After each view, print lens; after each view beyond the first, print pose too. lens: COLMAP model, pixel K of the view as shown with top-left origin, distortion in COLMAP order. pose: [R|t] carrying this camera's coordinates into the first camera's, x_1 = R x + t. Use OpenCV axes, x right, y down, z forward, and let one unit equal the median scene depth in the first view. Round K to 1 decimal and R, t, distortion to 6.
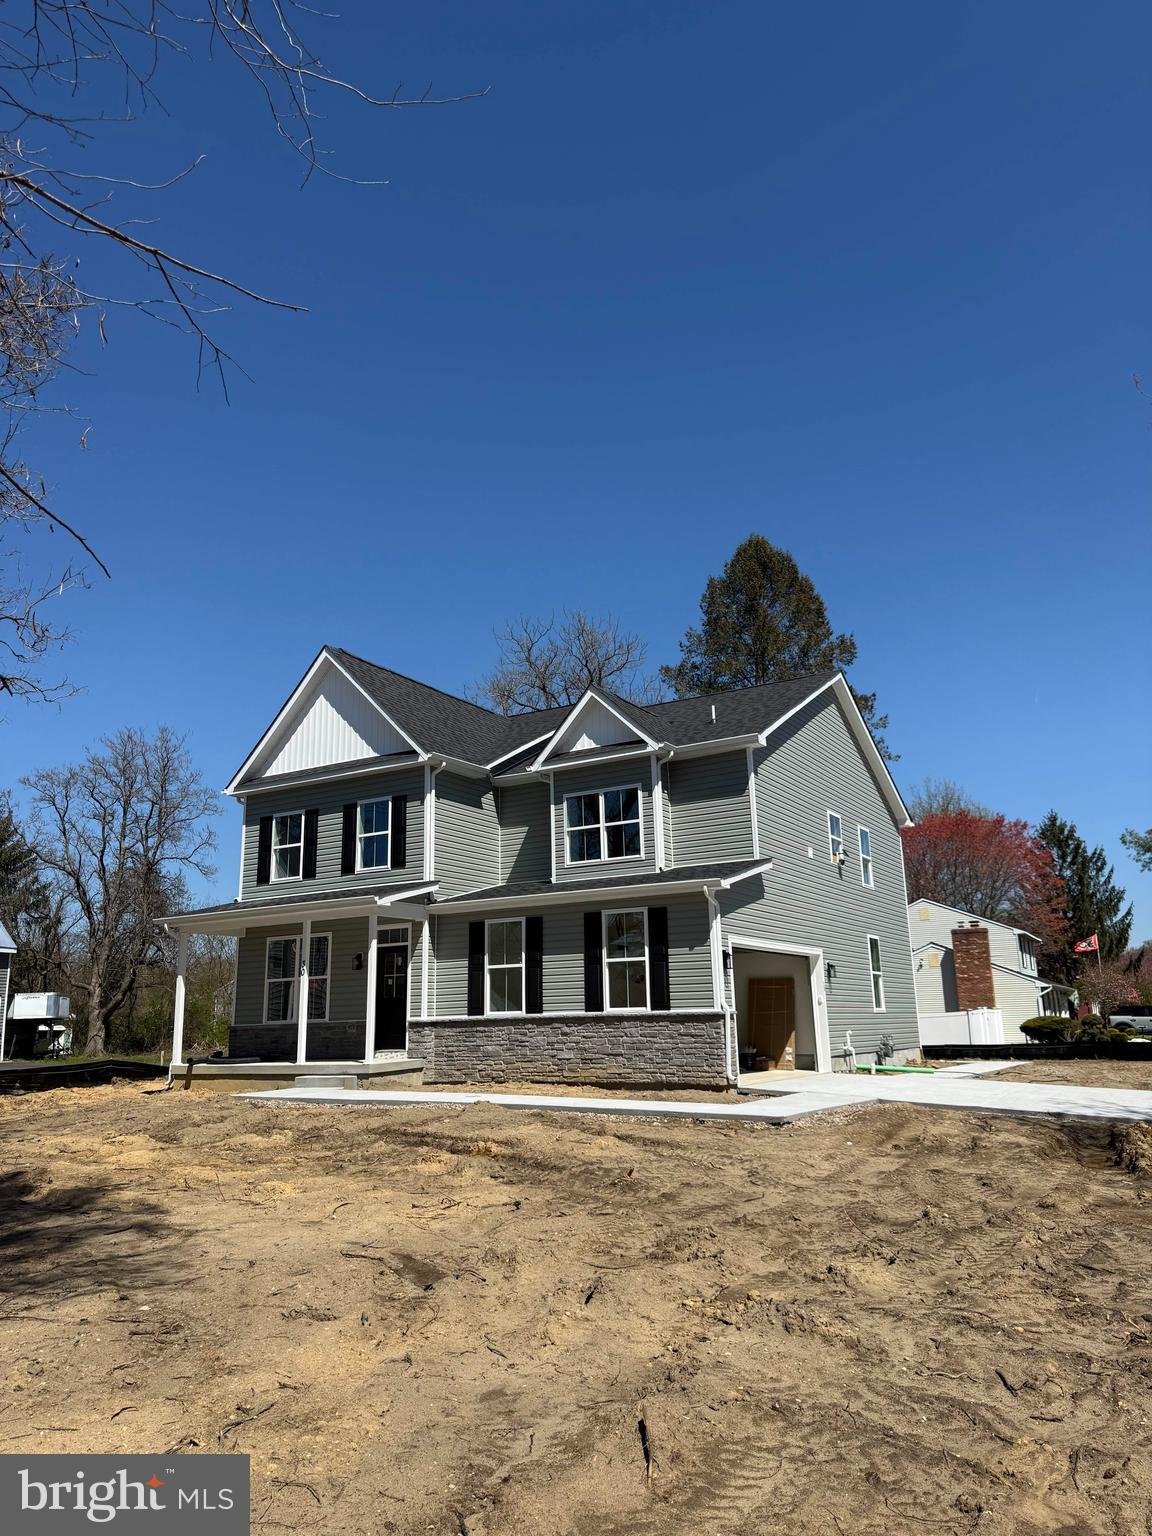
lens RADIAL K [[1040.8, 0, 578.0], [0, 1040.8, 773.1], [0, 0, 1]] dist [0.042559, 0.000599]
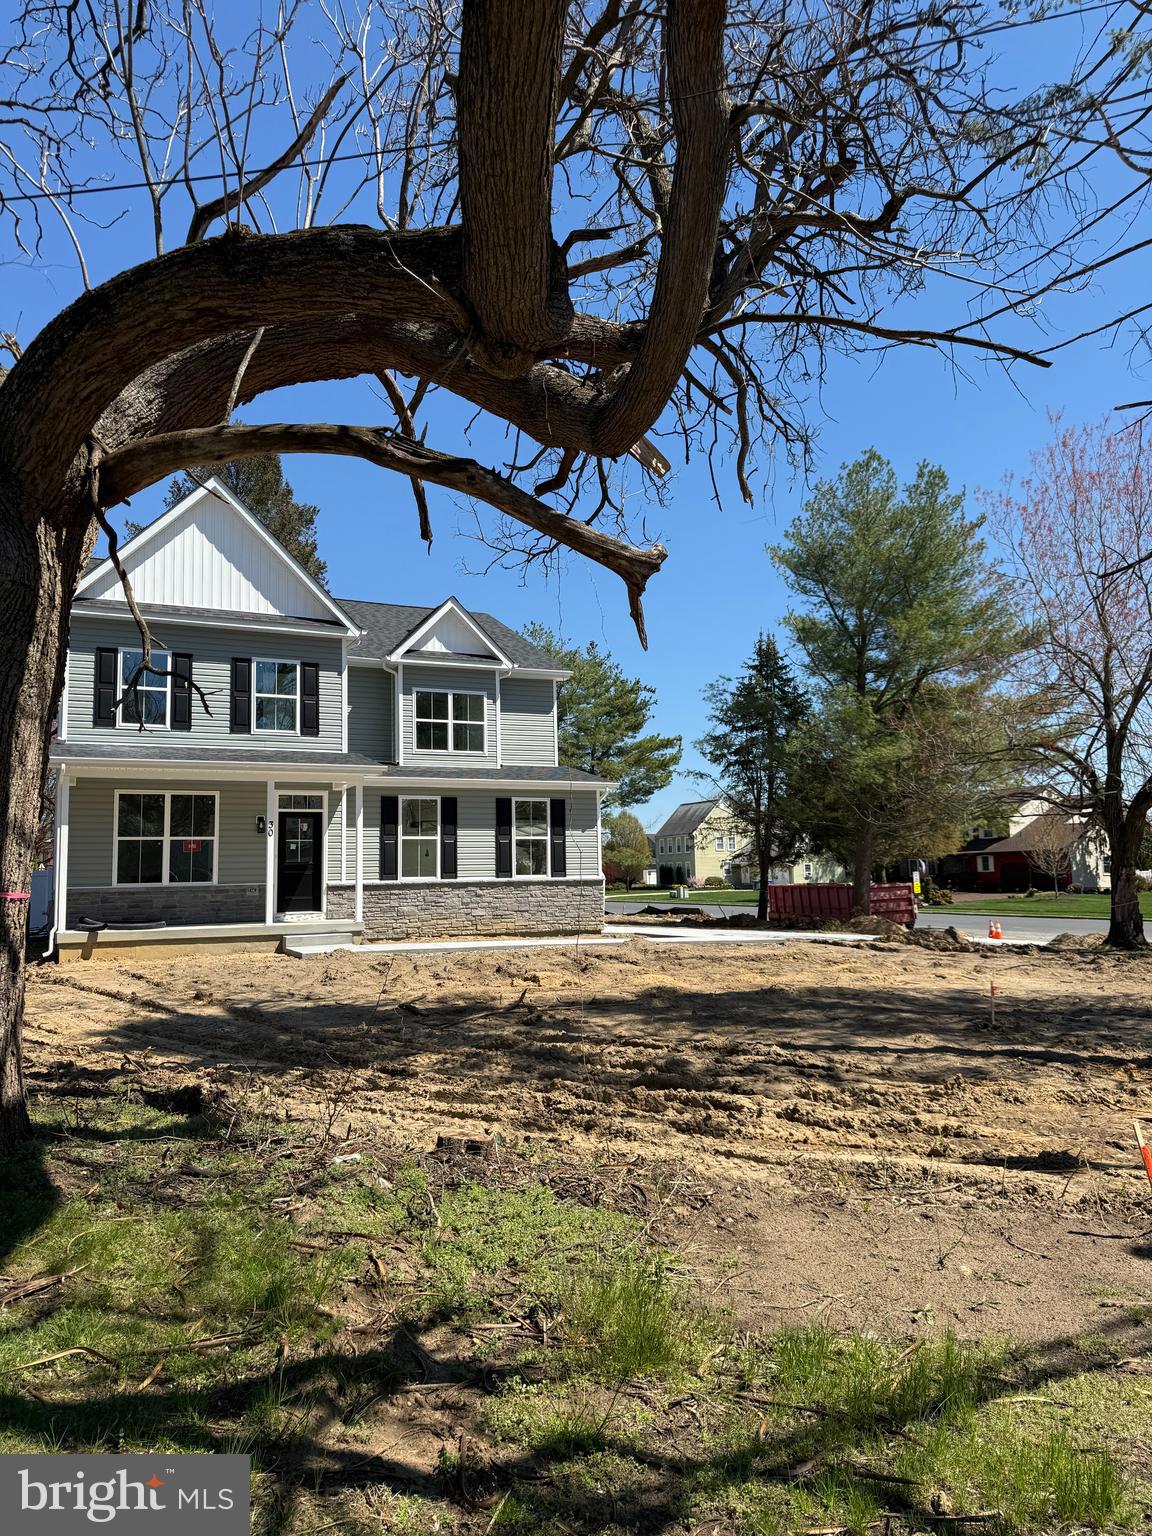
lens RADIAL K [[1040.8, 0, 583.1], [0, 1040.8, 769.1], [0, 0, 1]] dist [0.042559, 0.000599]
pose [[0.565401, 0.103240, 0.818330, -0.861216], [-0.183095, 0.983092, 0.002478, 0.074478], [-0.804238, -0.151233, 0.574744, 0.213960]]
